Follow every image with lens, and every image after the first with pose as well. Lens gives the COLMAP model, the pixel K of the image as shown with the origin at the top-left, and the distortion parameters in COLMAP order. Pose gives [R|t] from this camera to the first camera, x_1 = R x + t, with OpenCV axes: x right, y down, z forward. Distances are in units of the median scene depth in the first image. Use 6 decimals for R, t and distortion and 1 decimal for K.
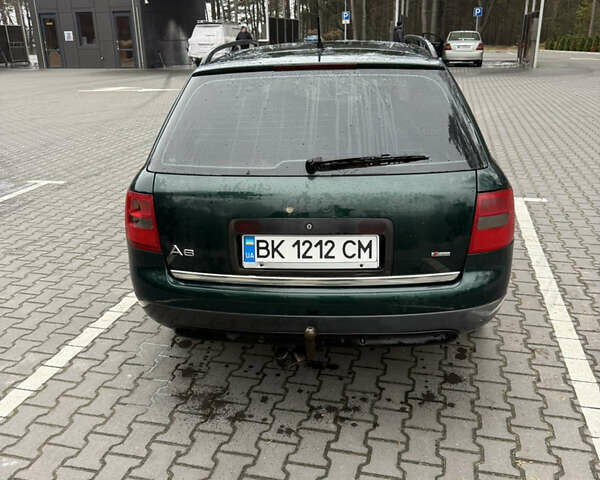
lens RADIAL K [[562.2, 0, 299.4], [0, 562.2, 239.8], [0, 0, 1]] dist [0.046784, 0.000000]
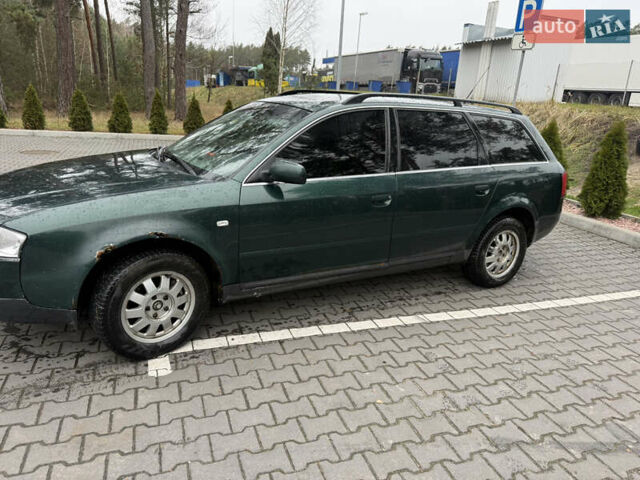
lens RADIAL K [[454.4, 0, 319.3], [0, 454.4, 241.1], [0, 0, 1]] dist [0.040820, -0.000627]
pose [[-0.564032, -0.255858, 0.785115, -0.719694], [0.242103, 0.857764, 0.453462, -0.525448], [-0.789464, 0.445846, -0.421862, 1.527394]]
